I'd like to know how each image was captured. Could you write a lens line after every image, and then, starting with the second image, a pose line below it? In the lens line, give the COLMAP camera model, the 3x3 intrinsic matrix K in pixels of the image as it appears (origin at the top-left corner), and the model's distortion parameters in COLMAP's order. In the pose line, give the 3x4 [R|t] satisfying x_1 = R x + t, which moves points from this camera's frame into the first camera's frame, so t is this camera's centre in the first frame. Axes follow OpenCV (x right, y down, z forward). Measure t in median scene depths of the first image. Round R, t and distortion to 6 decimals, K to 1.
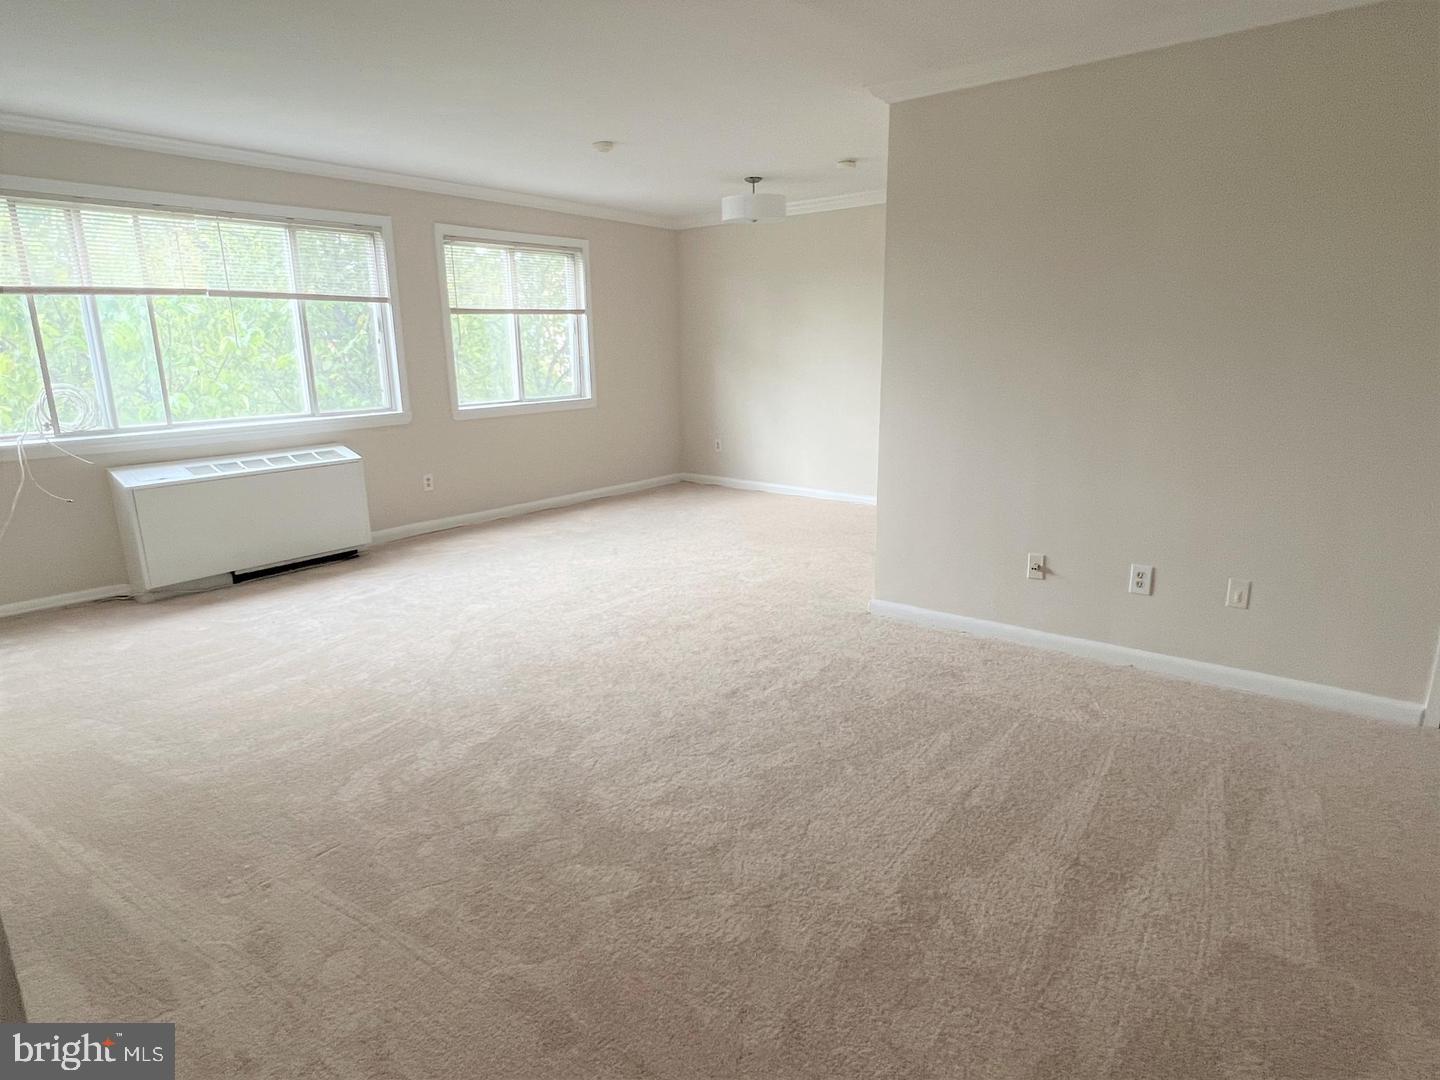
lens RADIAL K [[834.7, 0, 720.0], [0, 834.7, 540.0], [0, 0, 1]] dist [-0.003212, -0.000601]
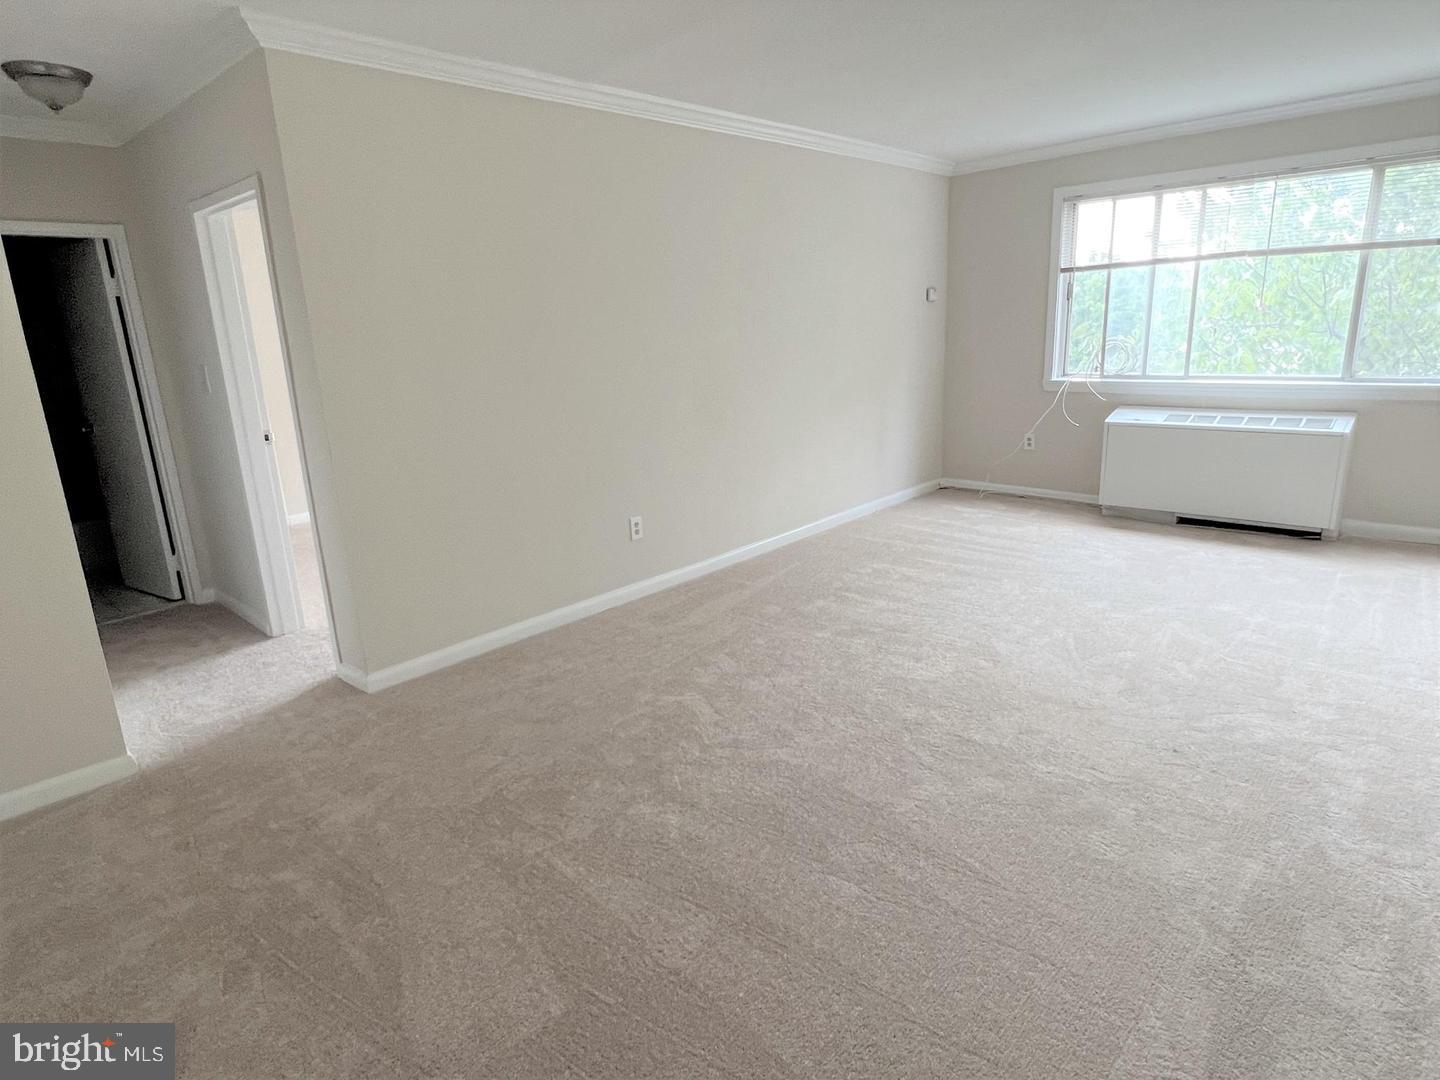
lens RADIAL K [[834.7, 0, 720.0], [0, 834.7, 540.0], [0, 0, 1]] dist [-0.003212, -0.000601]
pose [[-0.067364, 0.273529, -0.959502, 0.558493], [-0.187898, 0.941001, 0.281446, -0.131915], [0.979876, 0.199248, -0.011994, 0.445657]]
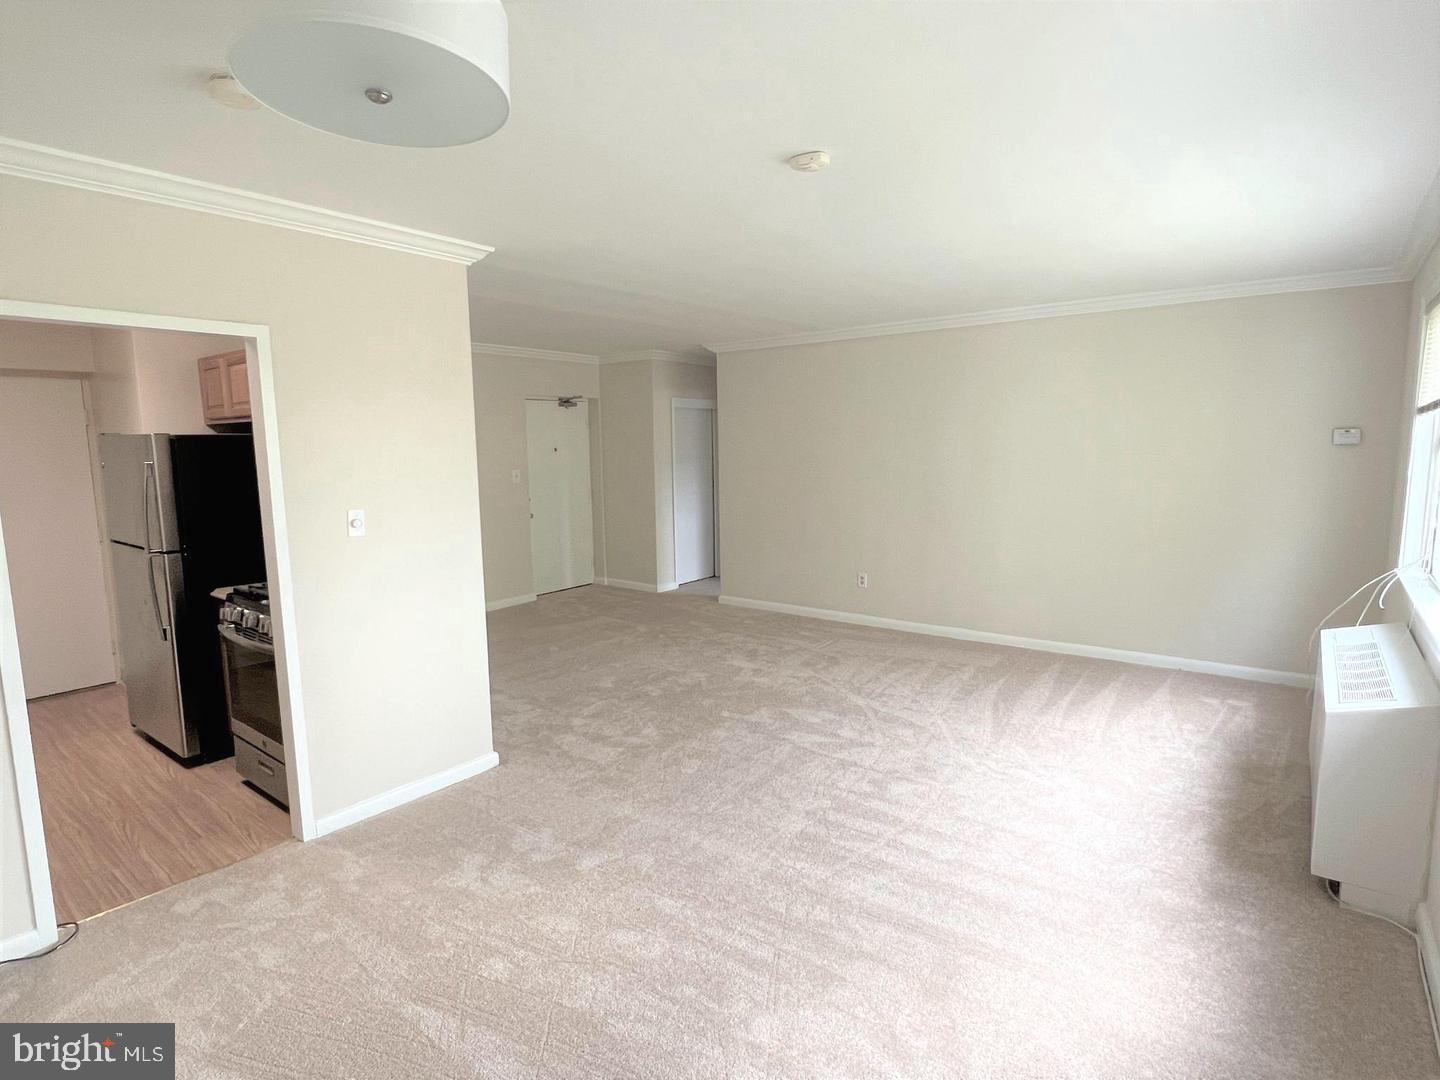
lens RADIAL K [[748.7, 0, 720.0], [0, 748.7, 540.0], [0, 0, 1]] dist [0.000548, 0.000082]
pose [[-0.999489, 0.030081, -0.010778, -0.073848], [0.024388, 0.936074, 0.350956, -0.413369], [0.020646, 0.350514, -0.936330, 1.581303]]
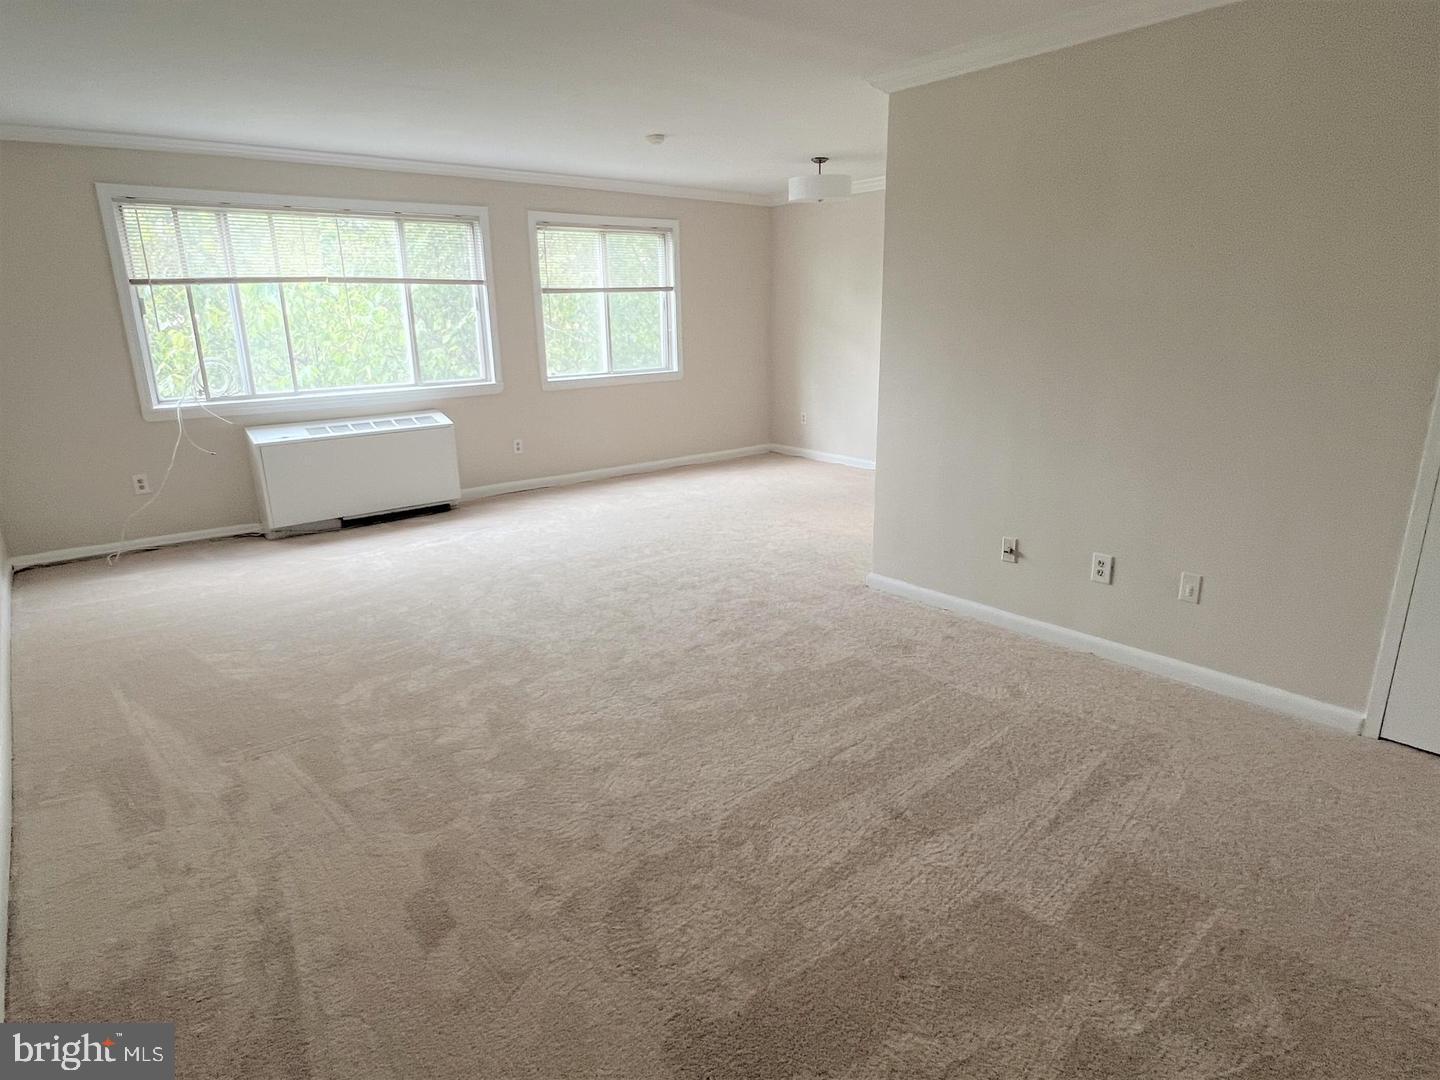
lens RADIAL K [[834.7, 0, 720.0], [0, 834.7, 540.0], [0, 0, 1]] dist [-0.003212, -0.000601]
pose [[0.978390, 0.053475, -0.199734, 0.189099], [-0.045534, 0.997987, 0.044145, -0.007334], [0.201693, -0.034097, 0.978855, -0.055509]]
